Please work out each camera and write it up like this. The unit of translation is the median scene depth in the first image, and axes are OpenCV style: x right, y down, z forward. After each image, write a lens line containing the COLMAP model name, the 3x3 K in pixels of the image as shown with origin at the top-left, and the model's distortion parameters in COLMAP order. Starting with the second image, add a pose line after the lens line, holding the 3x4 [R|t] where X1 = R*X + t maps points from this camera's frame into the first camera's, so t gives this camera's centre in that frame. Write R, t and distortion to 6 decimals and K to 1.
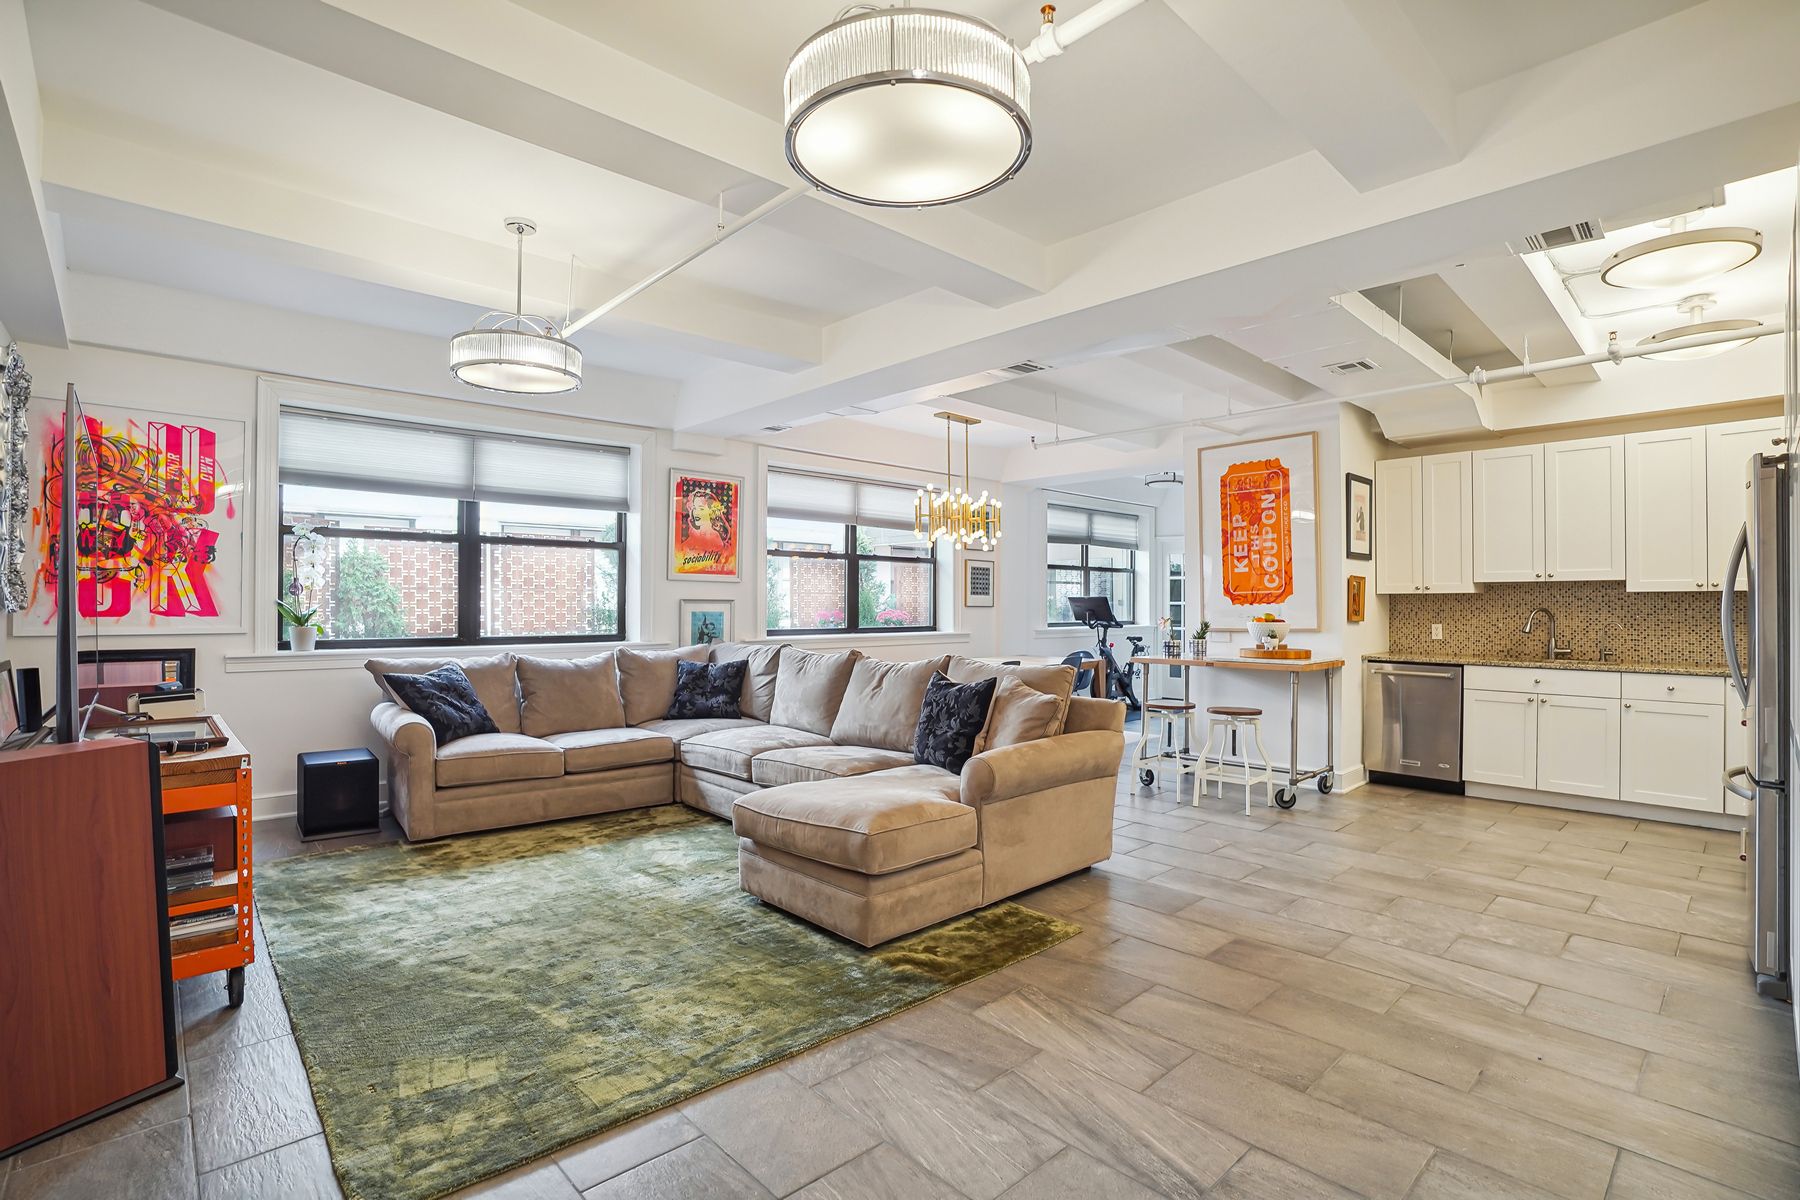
lens RADIAL K [[846.4, 0, 903.6], [0, 846.4, 601.2], [0, 0, 1]] dist [-0.076654, 0.031708]
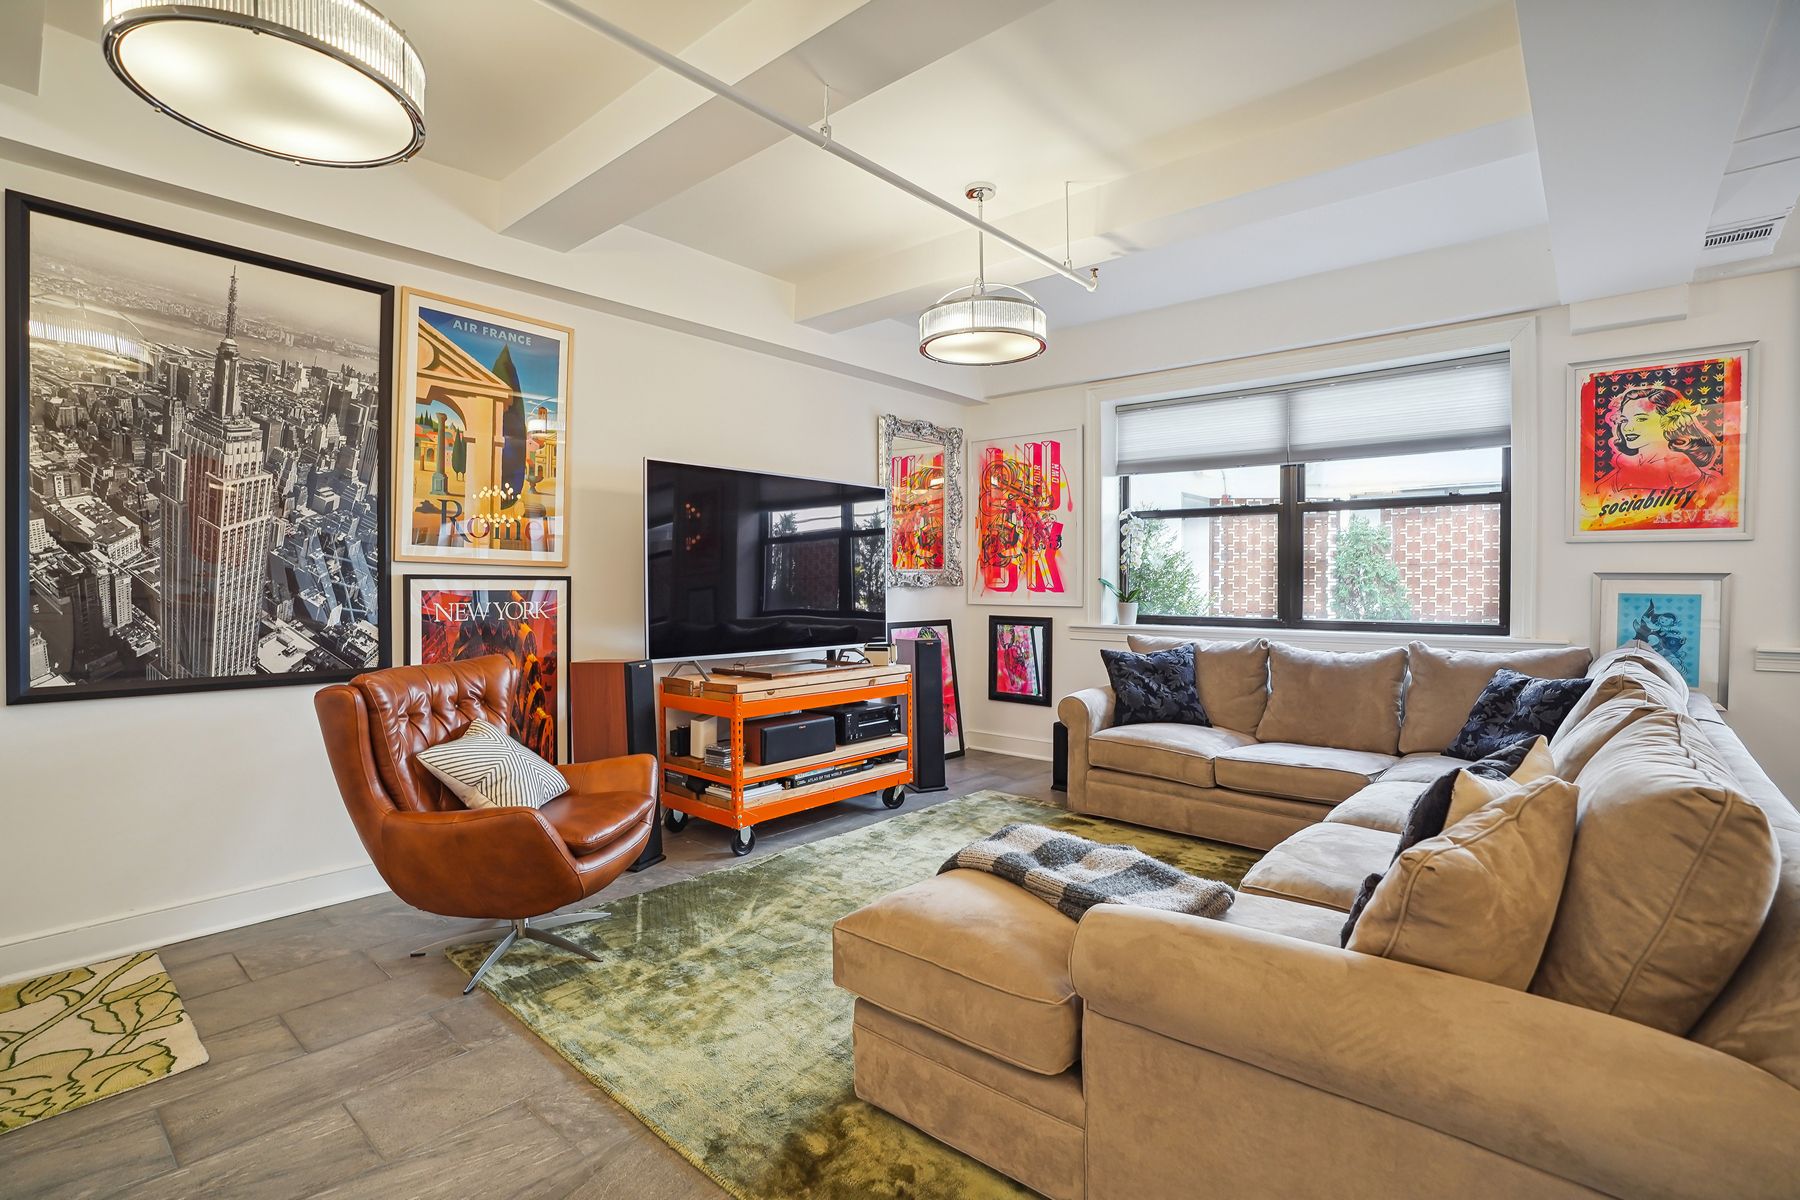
lens RADIAL K [[844.8, 0, 903.8], [0, 844.8, 594.7], [0, 0, 1]] dist [-0.067968, 0.026693]
pose [[0.107712, 0.012312, -0.994106, 0.302326], [0.004366, 0.999908, 0.012857, 0.003847], [0.994173, -0.005725, 0.107649, 0.480190]]
